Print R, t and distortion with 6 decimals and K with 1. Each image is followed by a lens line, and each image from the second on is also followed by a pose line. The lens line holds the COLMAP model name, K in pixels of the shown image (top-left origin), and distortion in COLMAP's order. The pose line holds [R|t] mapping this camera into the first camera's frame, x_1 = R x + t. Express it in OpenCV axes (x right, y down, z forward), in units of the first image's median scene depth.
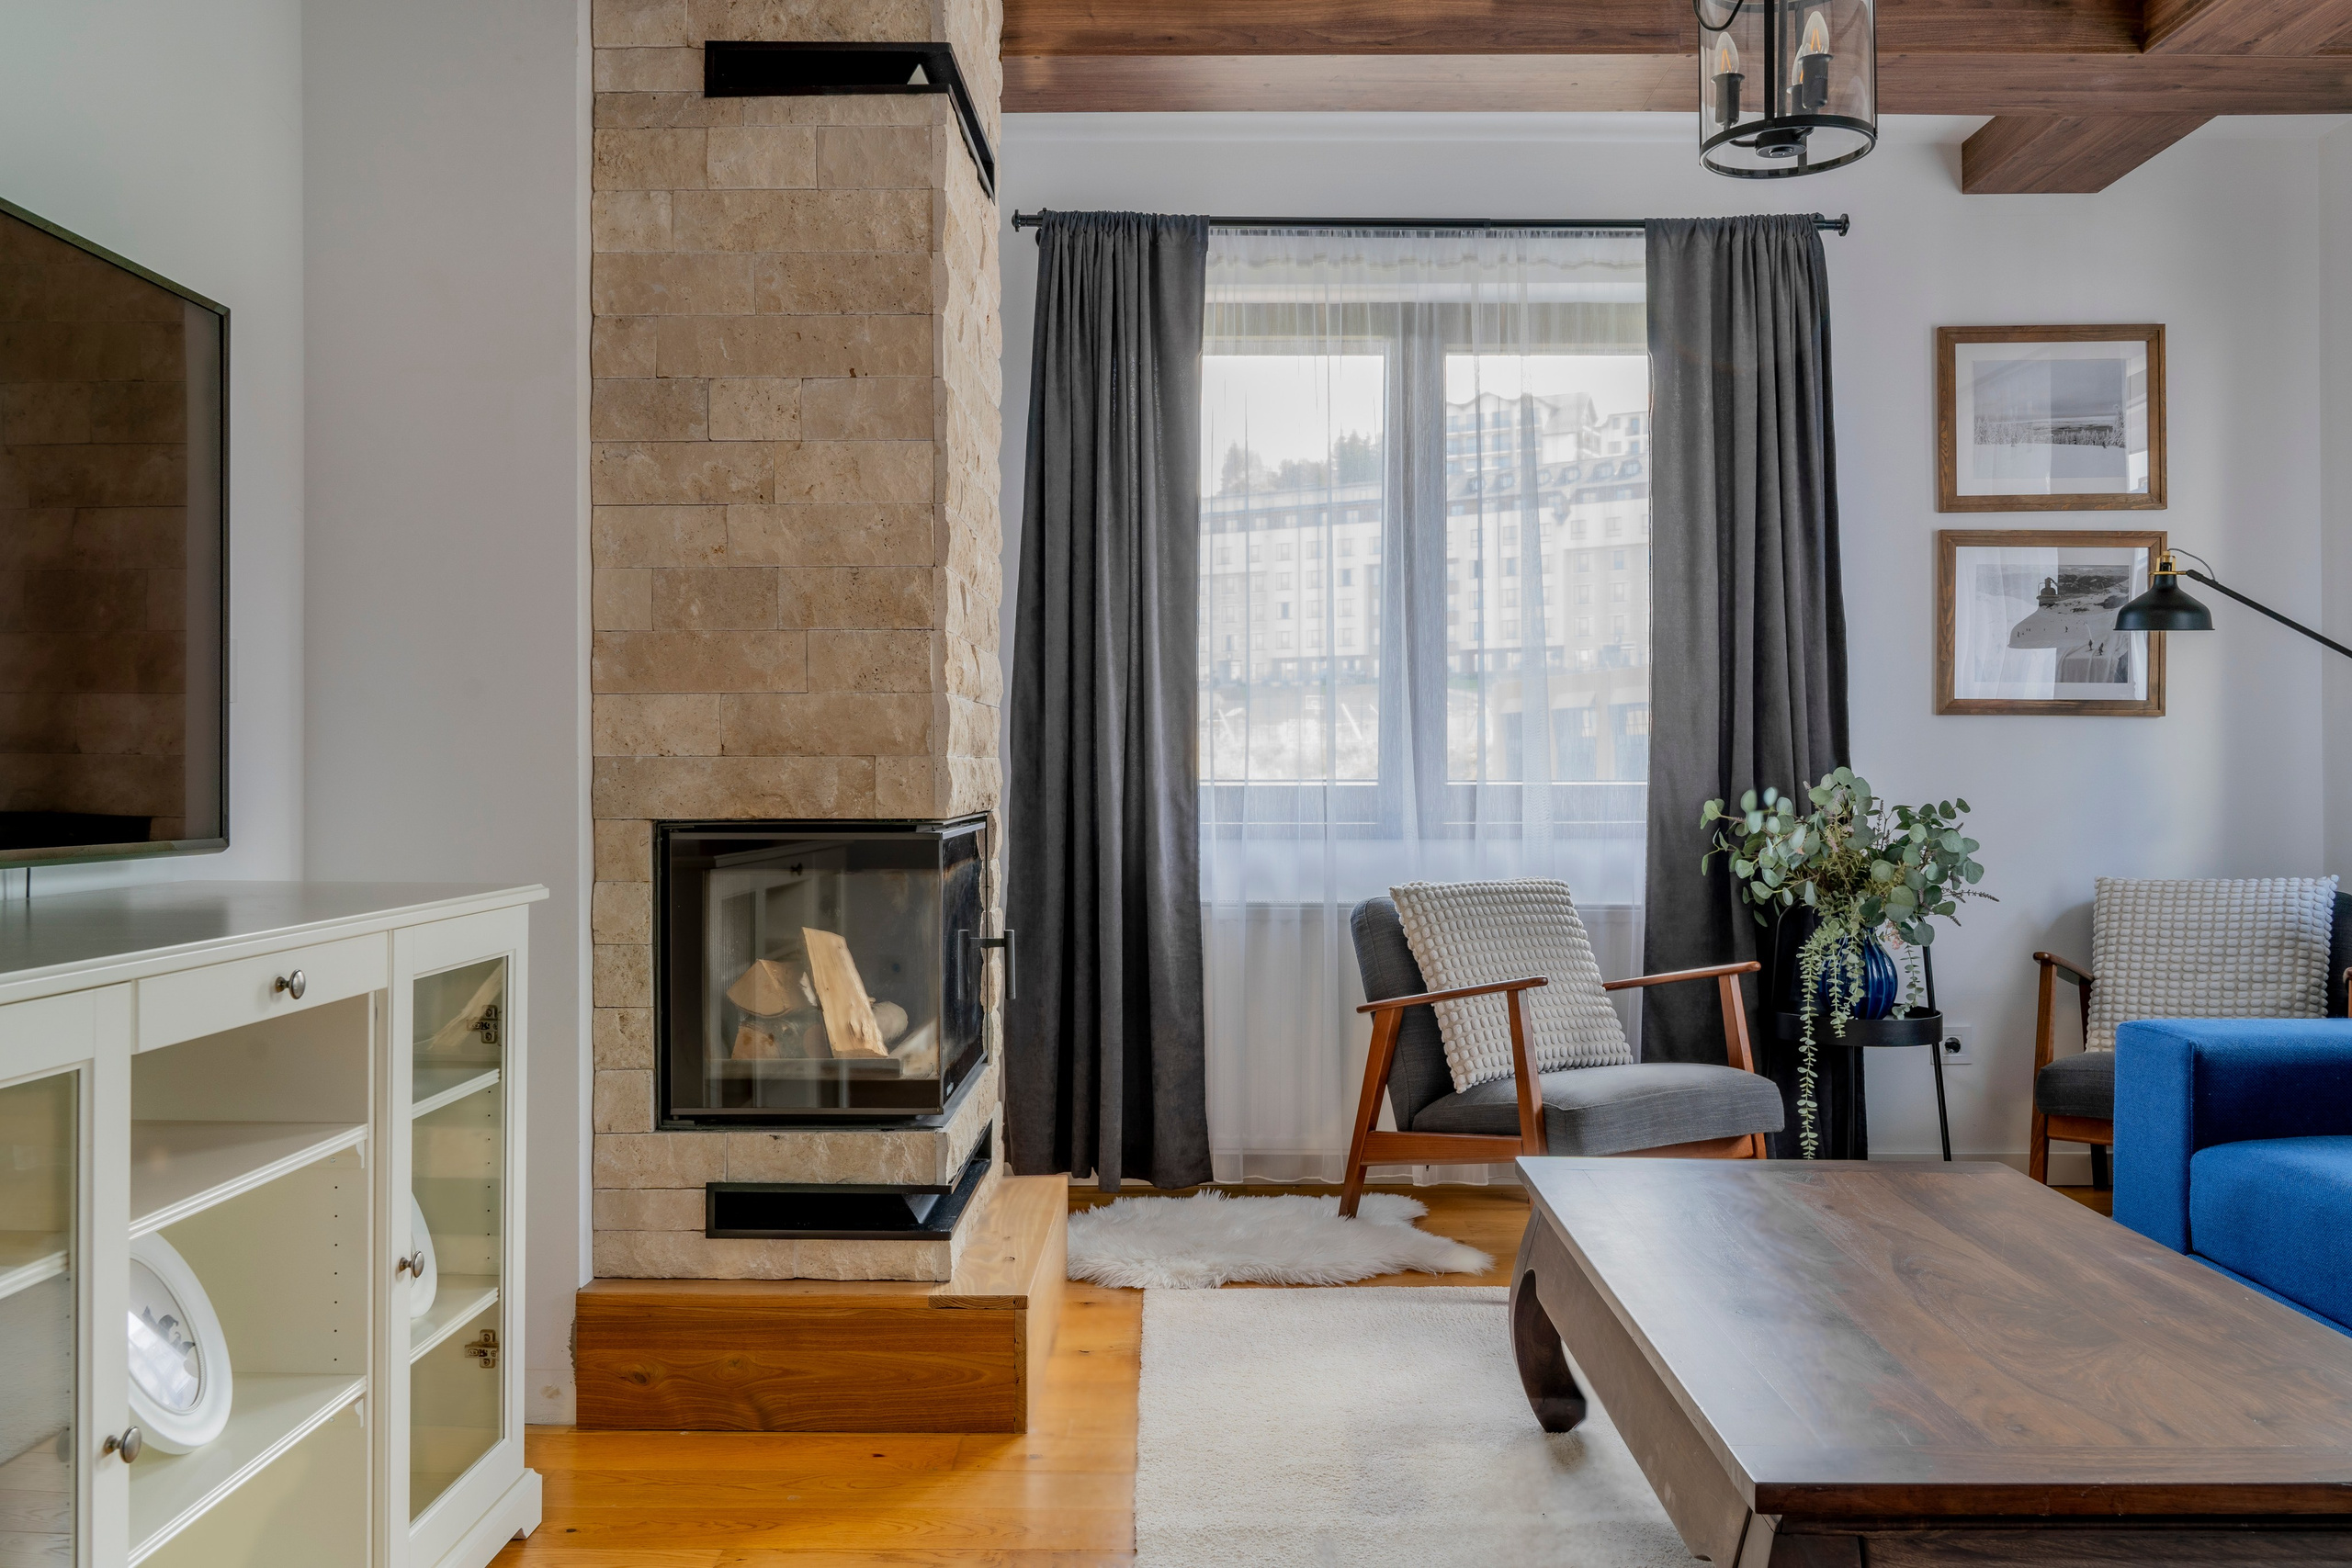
lens RADIAL K [[1903.4, 0, 1169.8], [0, 1903.4, 783.4], [0, 0, 1]] dist [-0.006779, -0.000332]
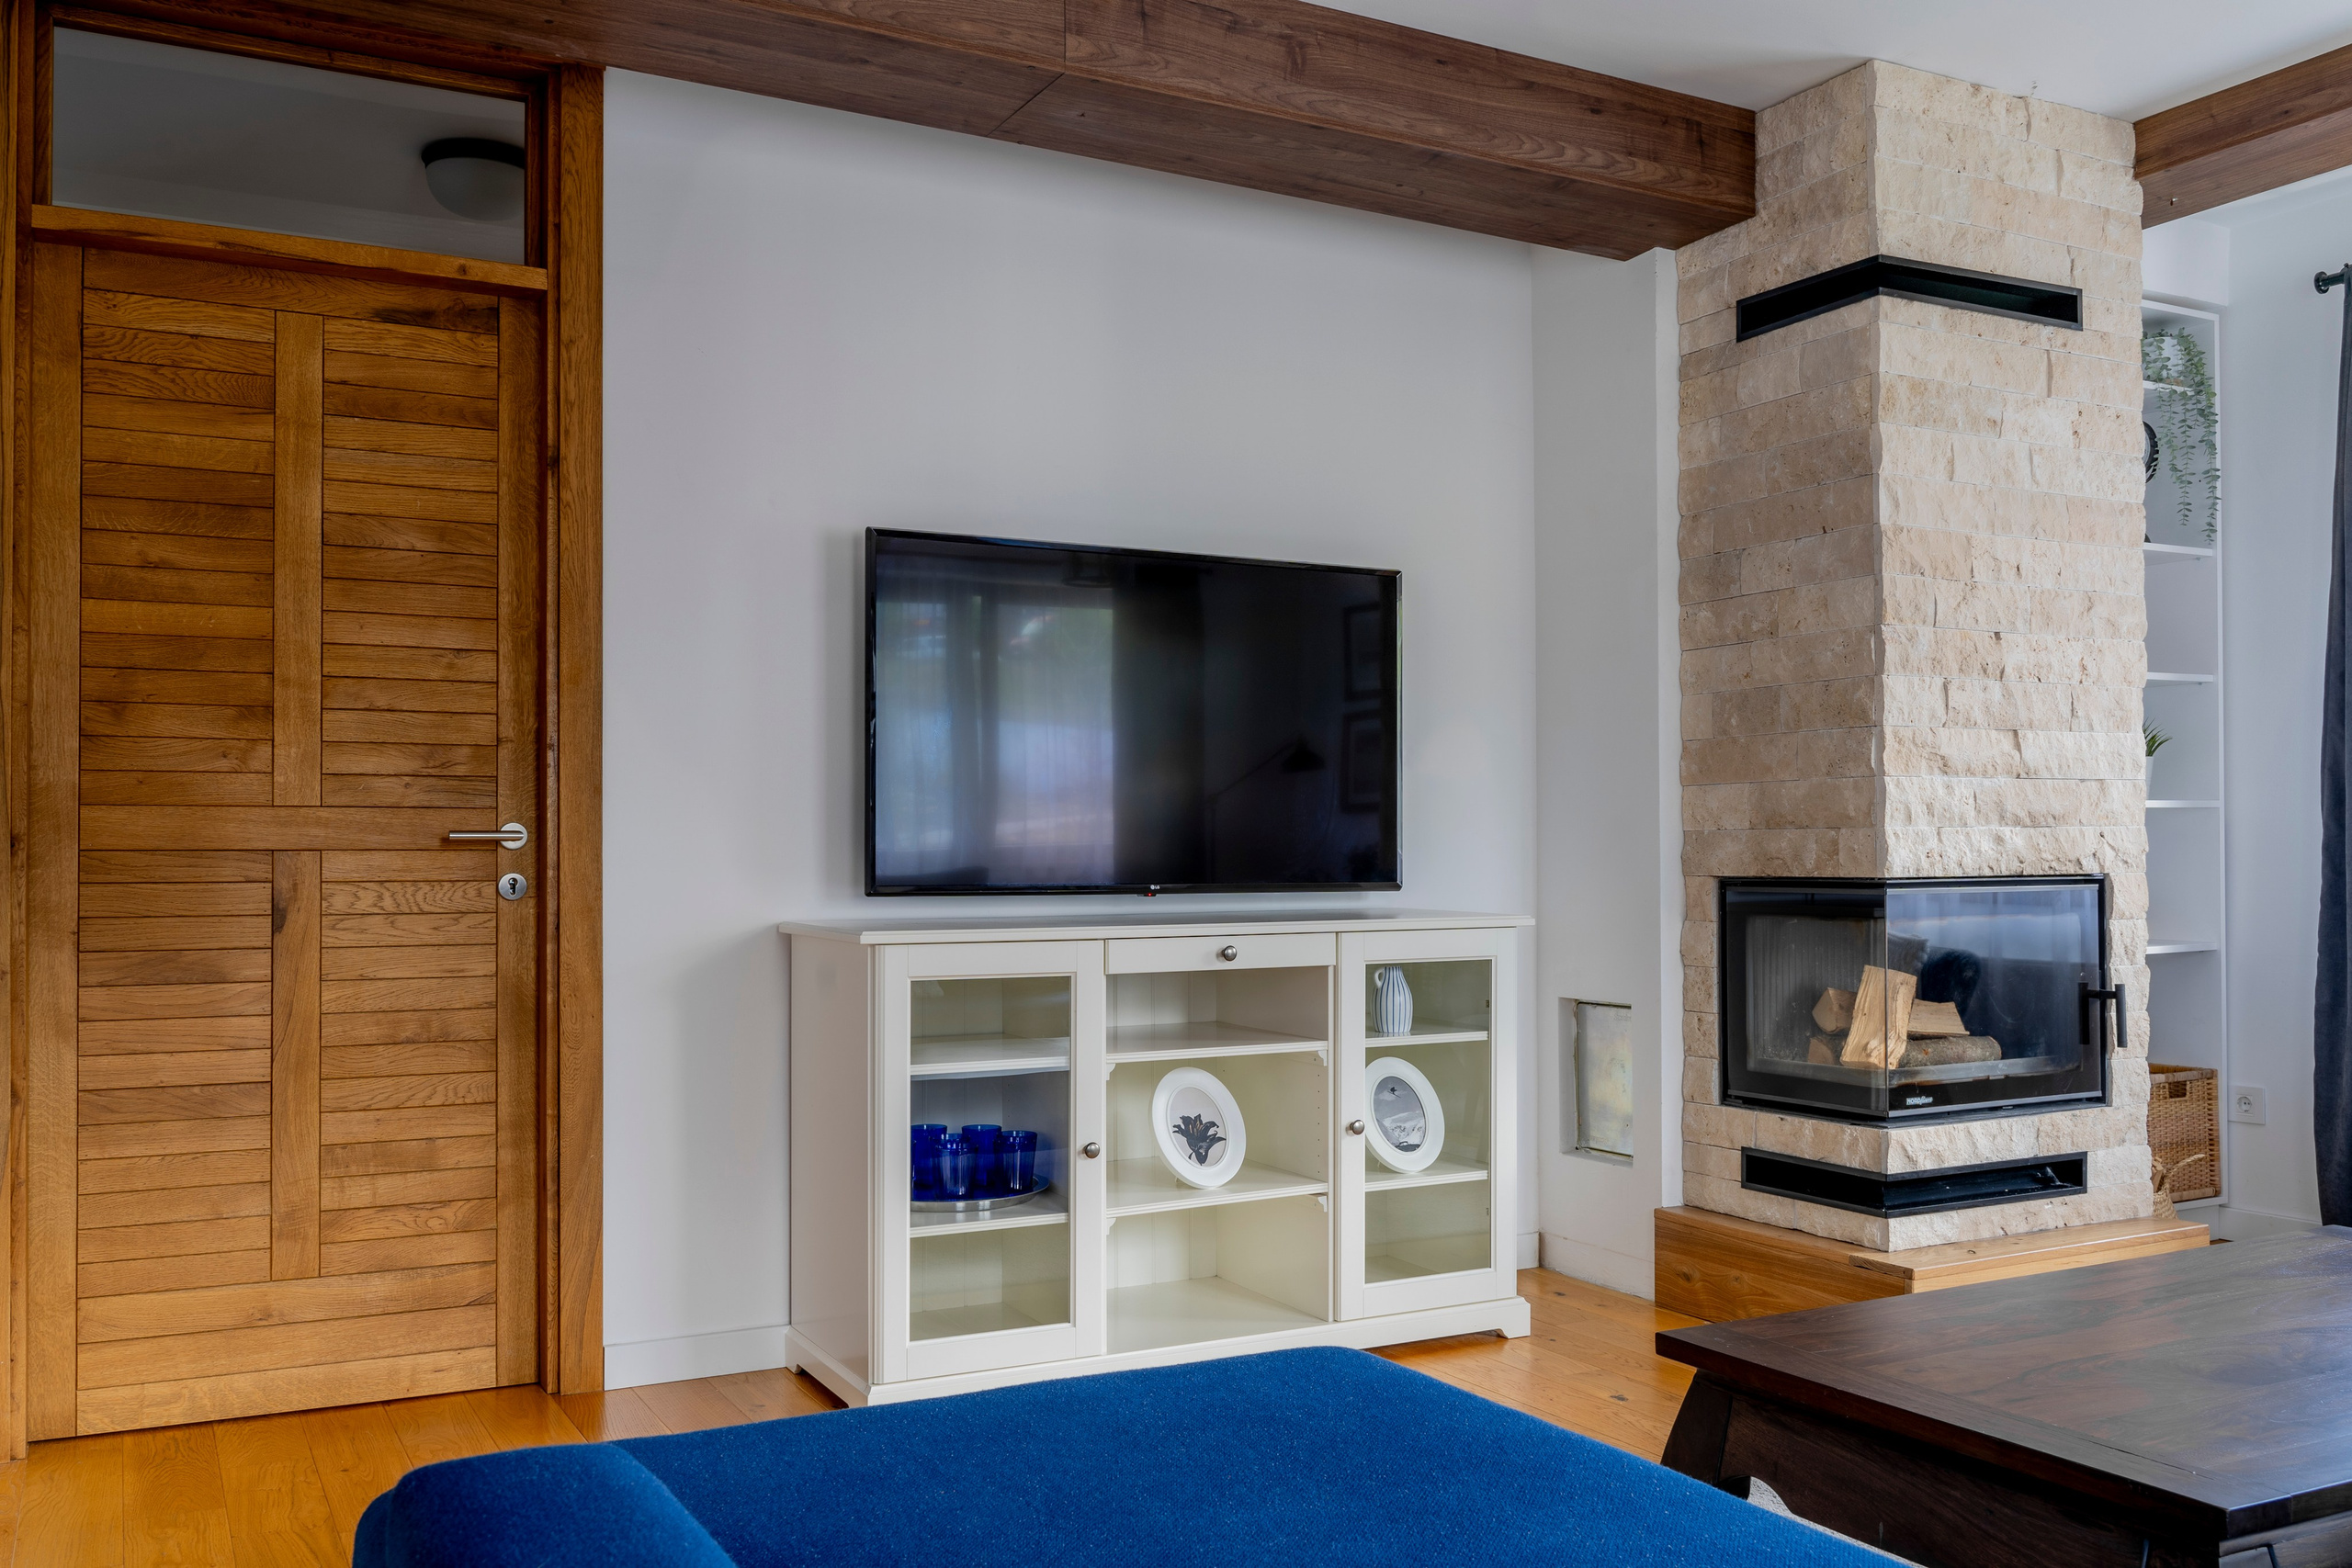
lens RADIAL K [[1934.1, 0, 1144.0], [0, 1934.1, 836.5], [0, 0, 1]] dist [-0.001834, -0.011322]
pose [[0.471281, -0.008100, -0.881946, 0.554912], [0.000181, 0.999959, -0.009088, 0.002125], [0.881983, 0.004124, 0.471263, -0.013794]]
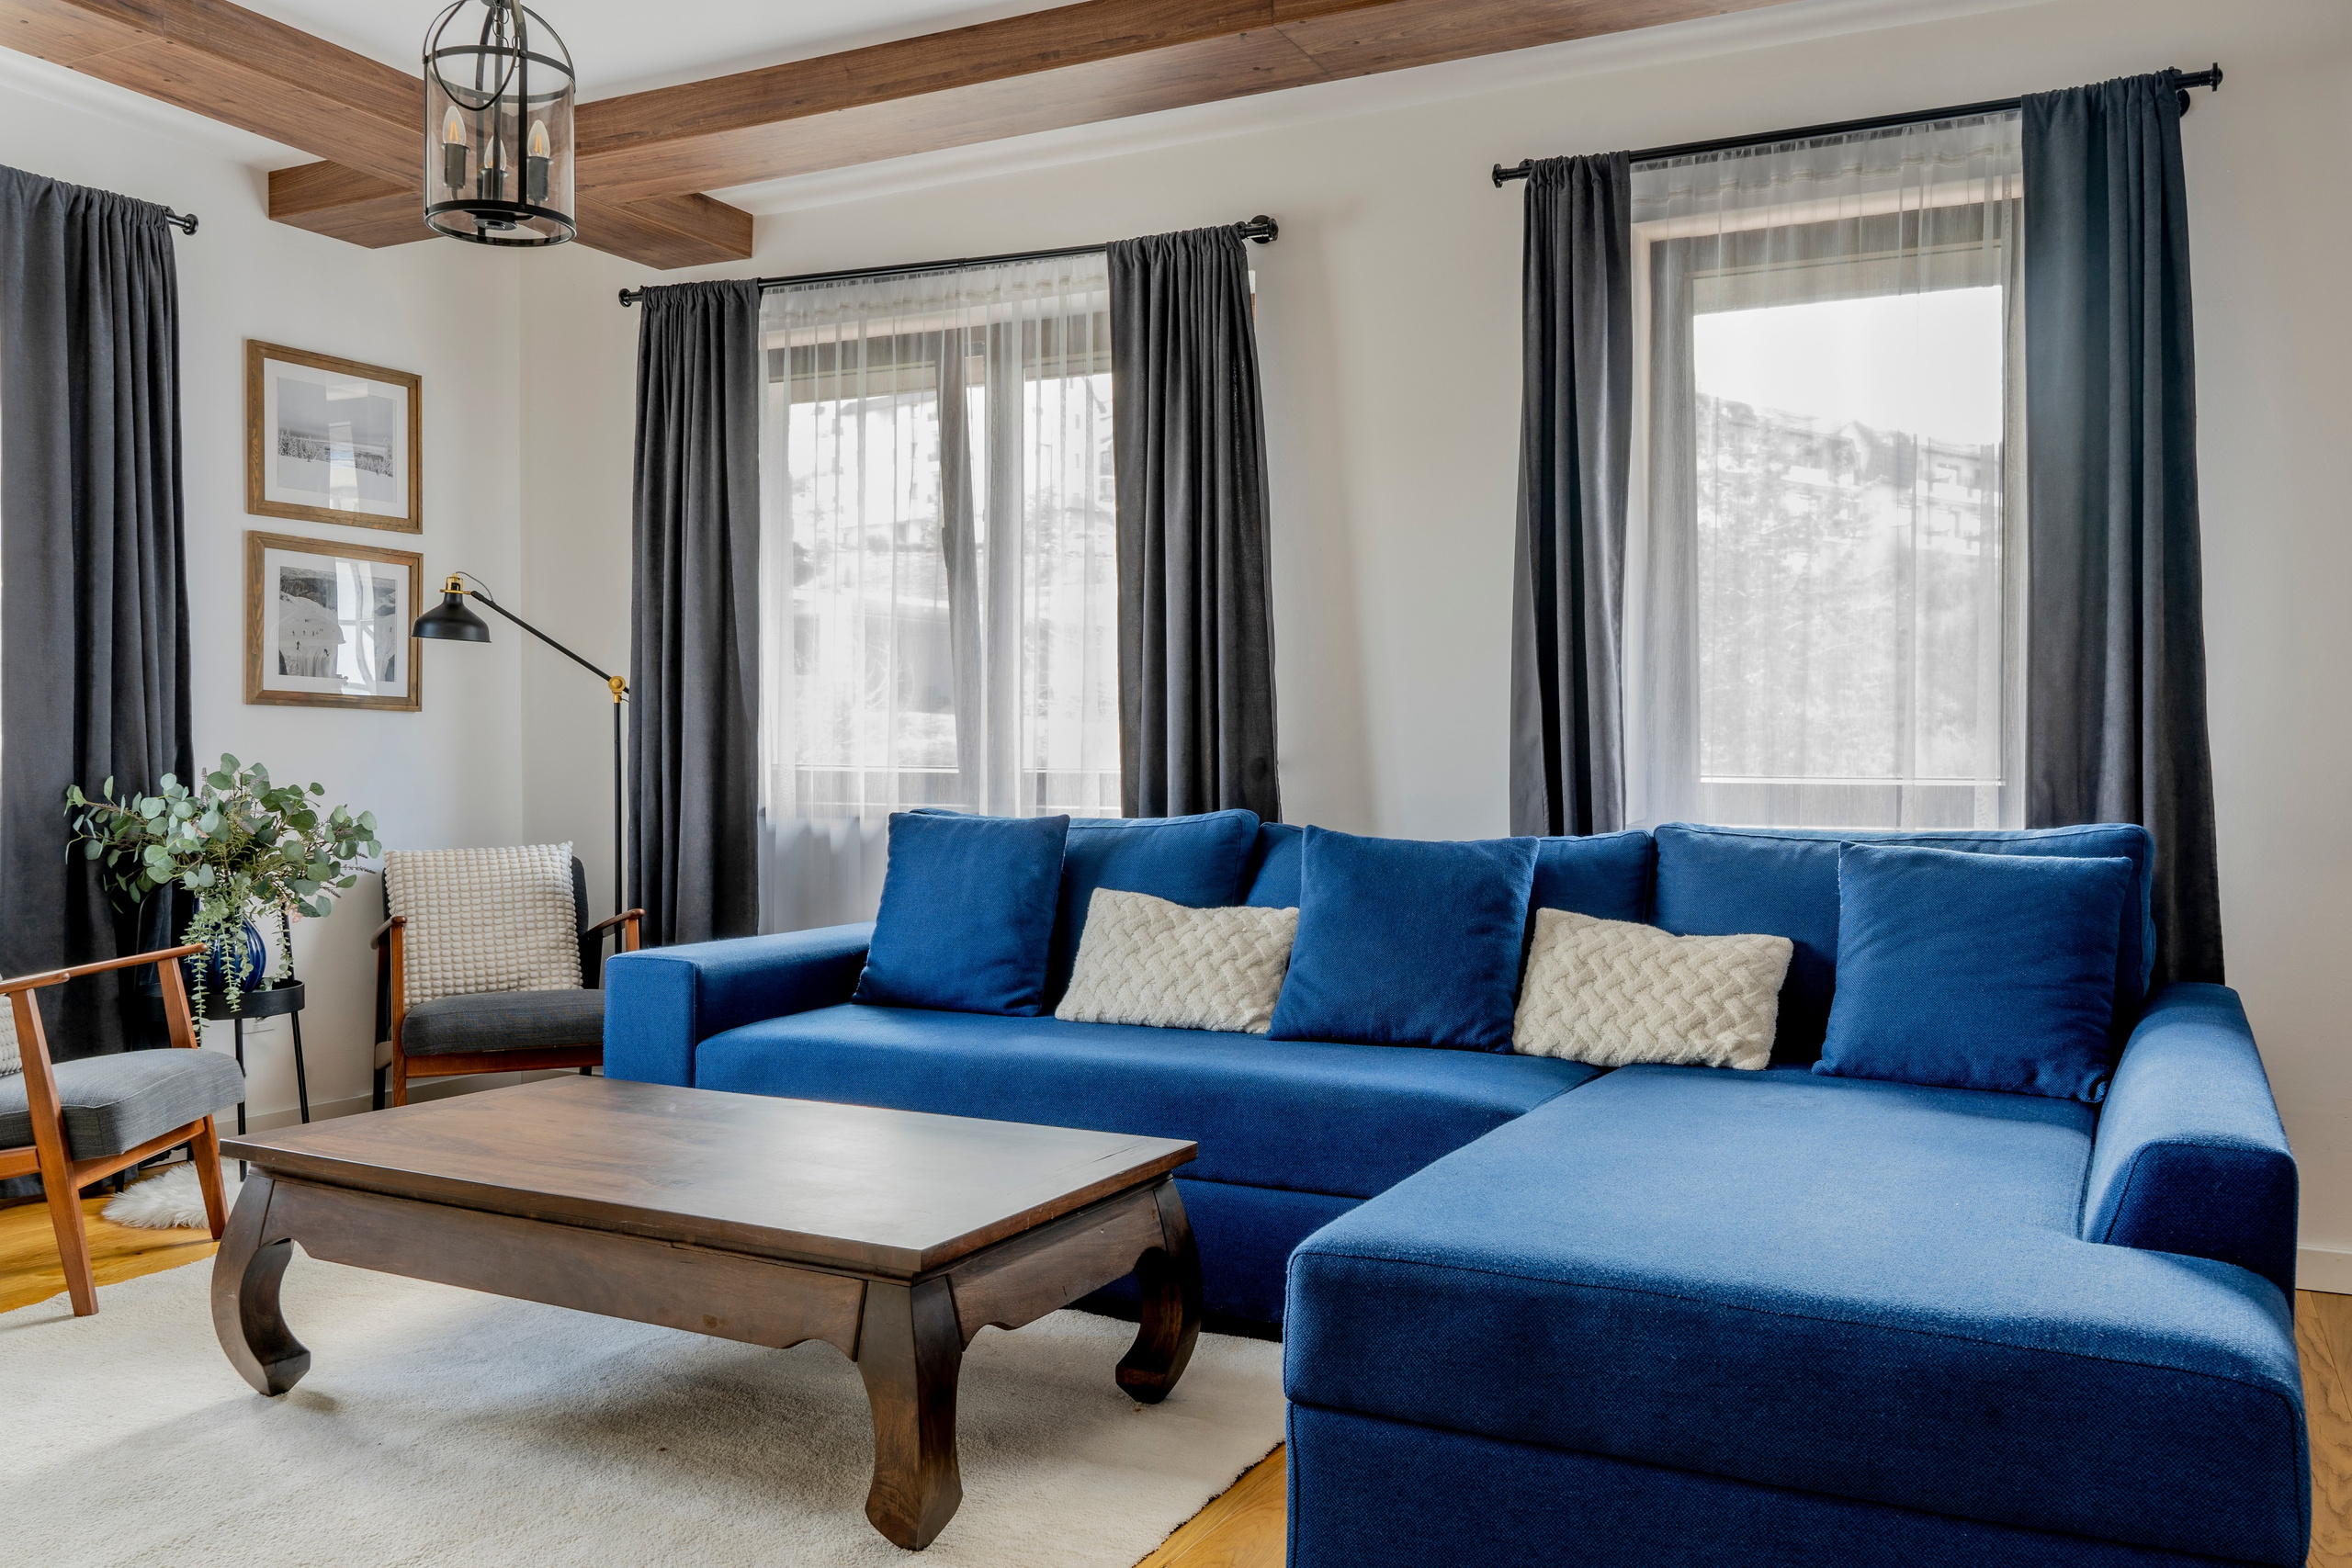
lens RADIAL K [[1904.9, 0, 1175.9], [0, 1904.9, 782.0], [0, 0, 1]] dist [-0.003705, -0.006111]
pose [[0.444172, -0.004824, 0.895929, -0.353719], [-0.000340, 0.999985, 0.005553, 0.001311], [-0.895942, -0.002771, 0.444163, 0.071064]]
